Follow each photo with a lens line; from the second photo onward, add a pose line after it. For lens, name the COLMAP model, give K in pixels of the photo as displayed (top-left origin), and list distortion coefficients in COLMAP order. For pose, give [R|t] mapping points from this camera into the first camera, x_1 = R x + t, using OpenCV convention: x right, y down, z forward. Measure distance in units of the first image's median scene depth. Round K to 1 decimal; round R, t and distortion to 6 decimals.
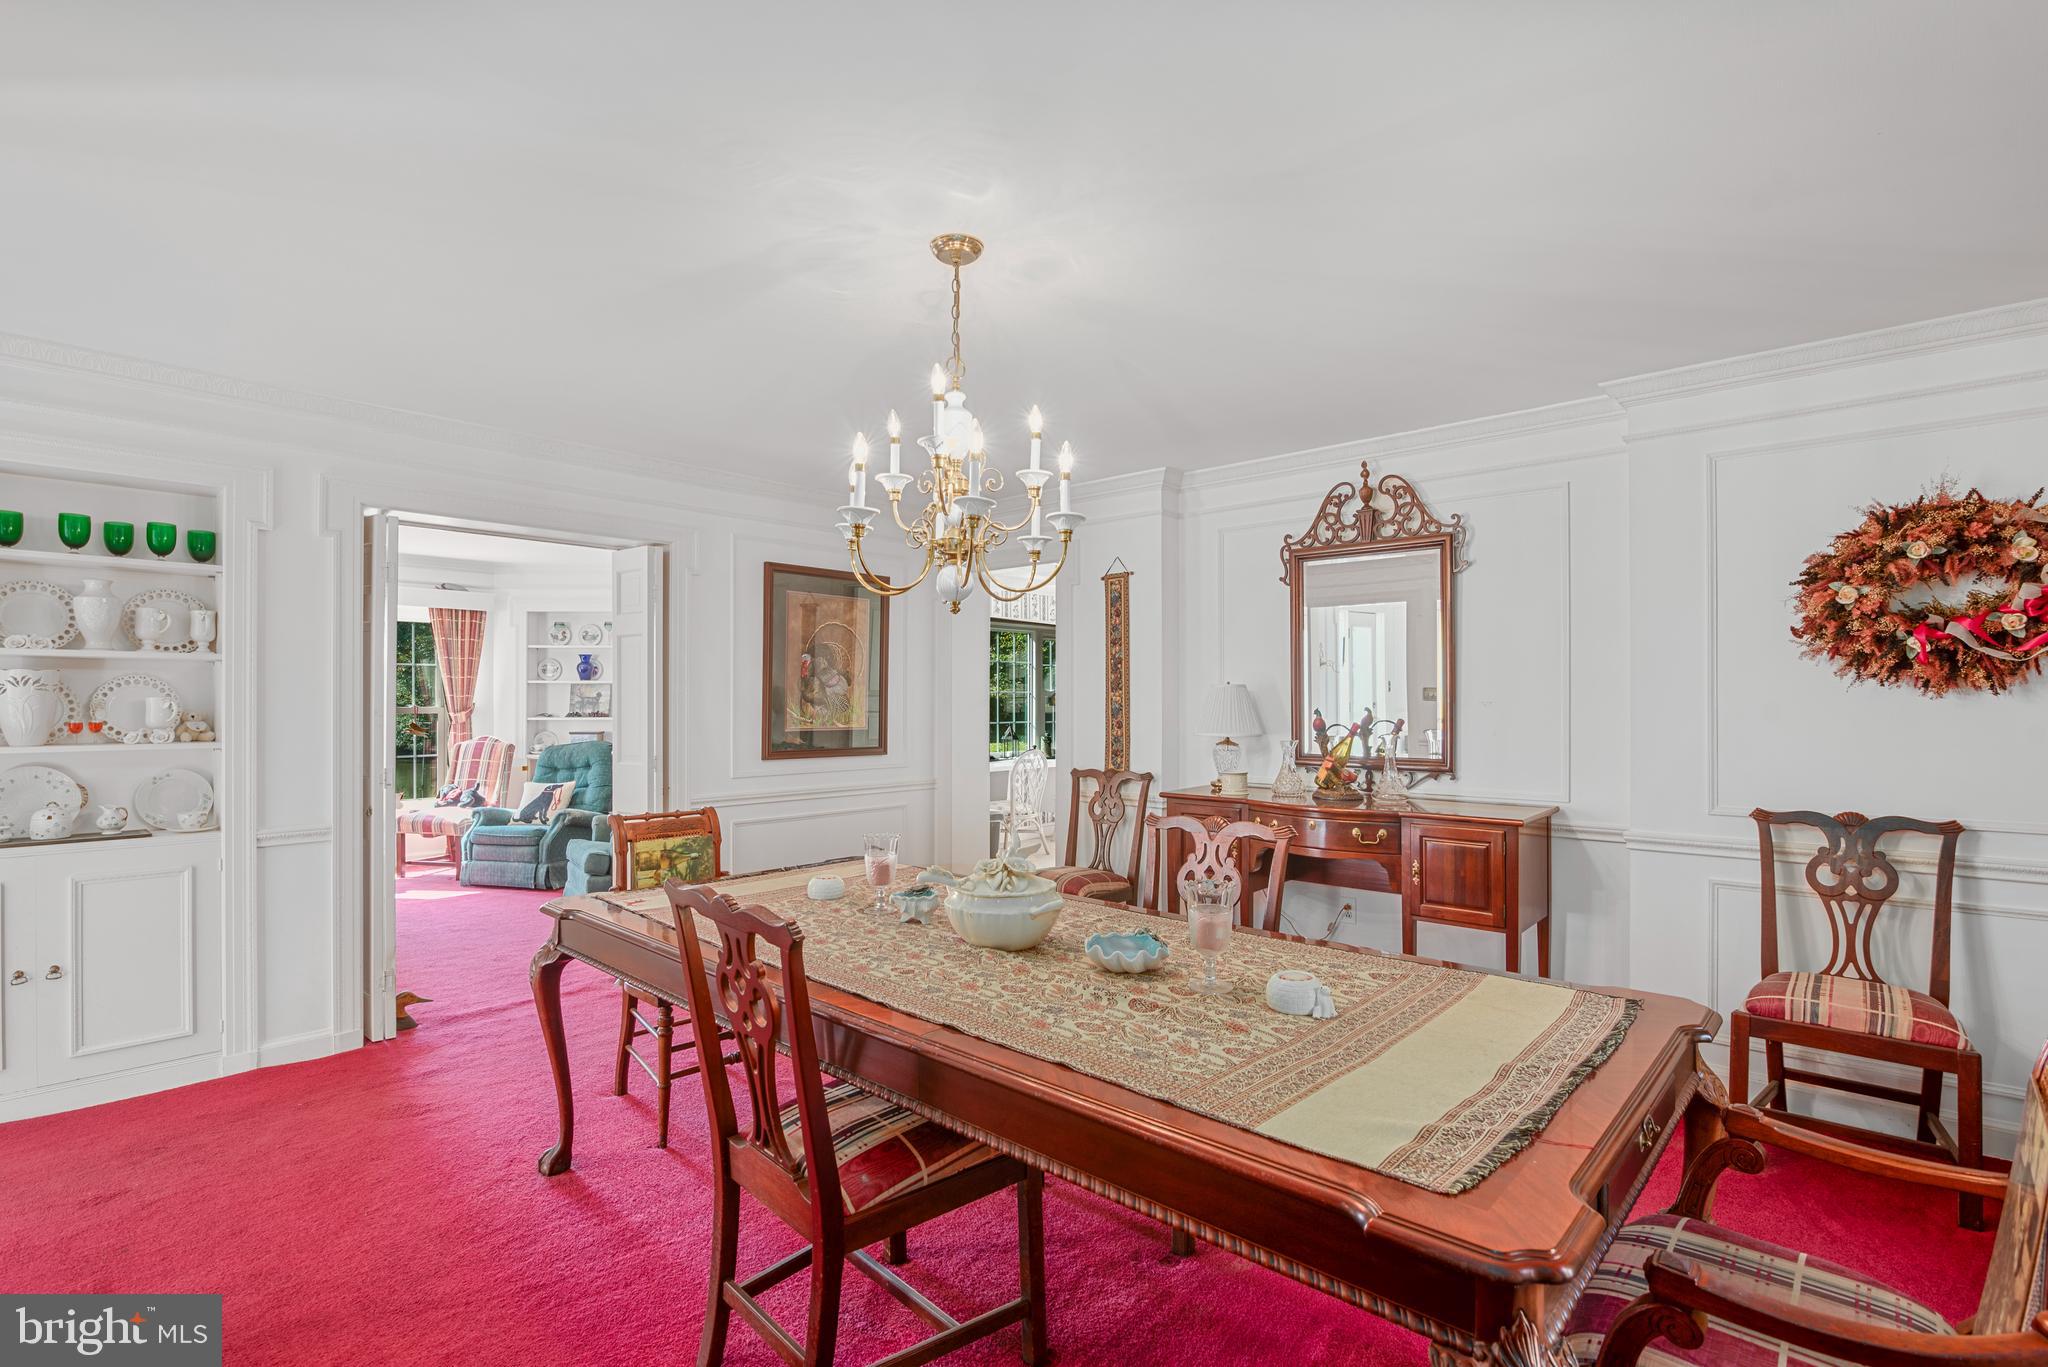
lens RADIAL K [[959.5, 0, 1017.8], [0, 959.5, 680.3], [0, 0, 1]] dist [-0.000002, 0.000173]
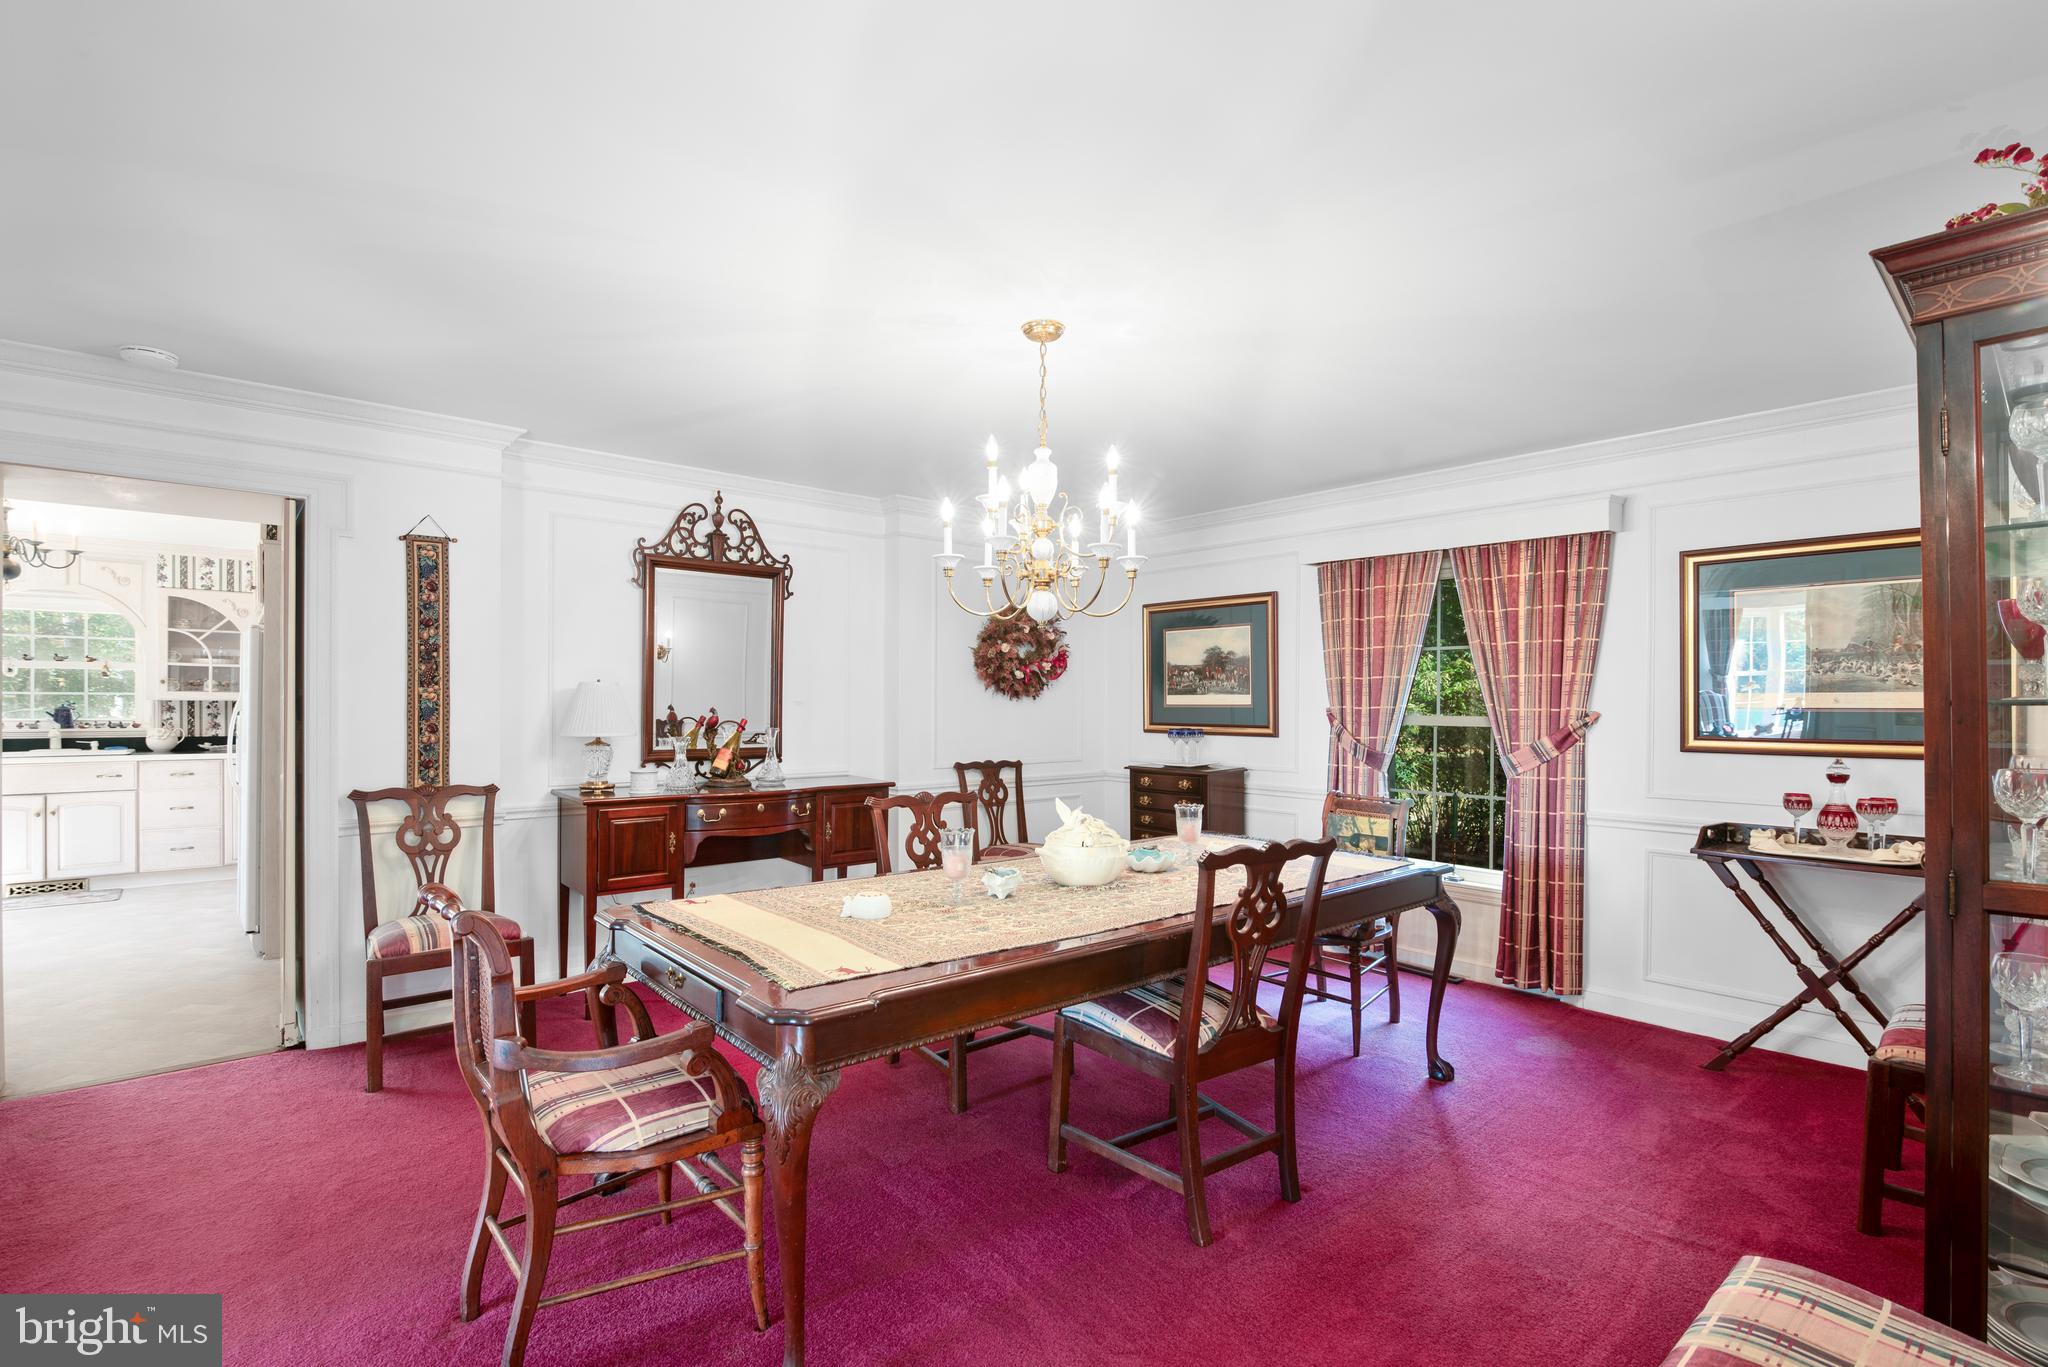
lens RADIAL K [[959.5, 0, 1016.9], [0, 959.5, 695.1], [0, 0, 1]] dist [-0.000002, 0.000173]
pose [[0.128985, -0.001253, 0.991646, -0.717993], [-0.037978, 0.999259, 0.006203, -0.005126], [-0.990919, -0.038461, 0.128842, 0.484455]]
